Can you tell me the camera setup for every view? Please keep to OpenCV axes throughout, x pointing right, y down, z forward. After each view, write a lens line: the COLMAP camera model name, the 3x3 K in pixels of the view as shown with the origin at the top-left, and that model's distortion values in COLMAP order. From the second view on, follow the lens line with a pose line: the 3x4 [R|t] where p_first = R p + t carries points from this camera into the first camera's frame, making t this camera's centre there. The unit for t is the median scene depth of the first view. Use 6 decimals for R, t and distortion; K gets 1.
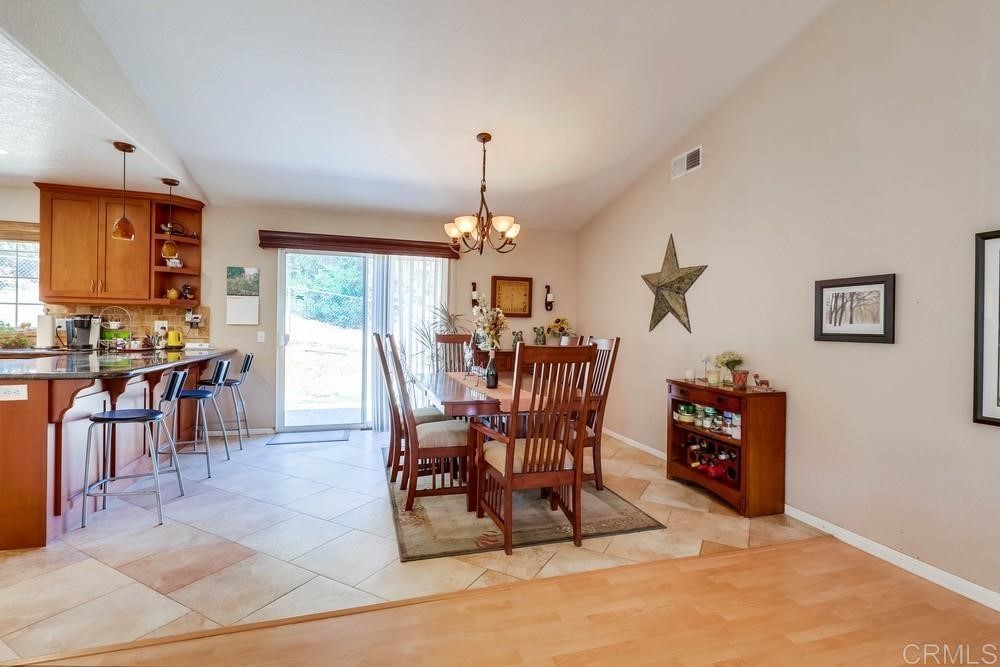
lens RADIAL K [[465.7, 0, 502.4], [0, 465.7, 329.7], [0, 0, 1]] dist [-0.002588, -0.002078]
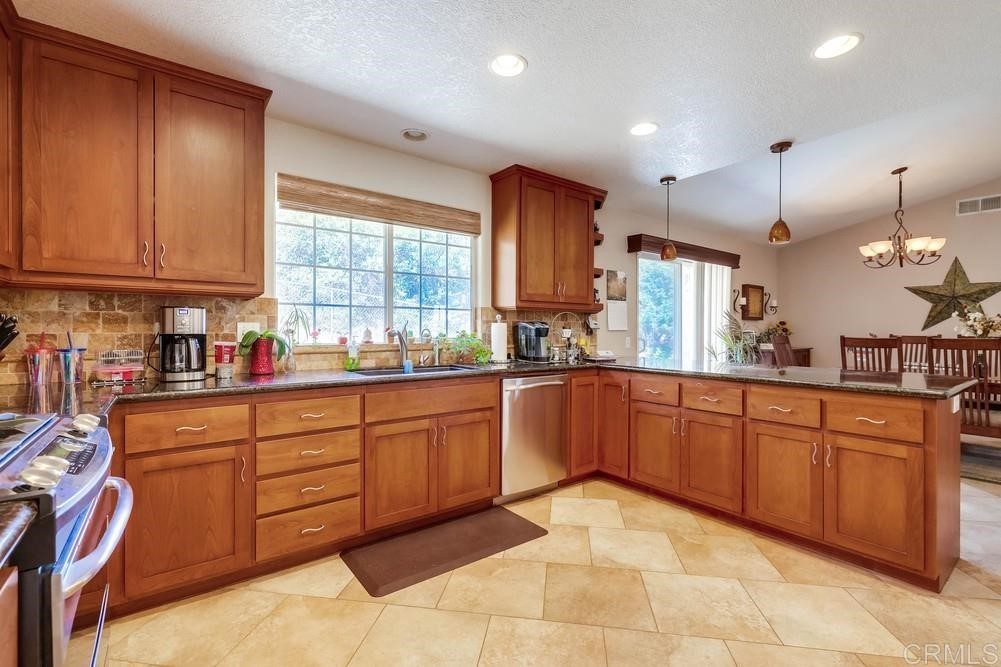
lens RADIAL K [[458.9, 0, 500.2], [0, 458.9, 331.1], [0, 0, 1]] dist [0.006889, 0.000365]
pose [[0.933748, -0.017009, 0.357526, -1.408511], [0.015998, 0.999855, 0.005786, -0.025121], [-0.357572, 0.000317, 0.933885, 0.259997]]
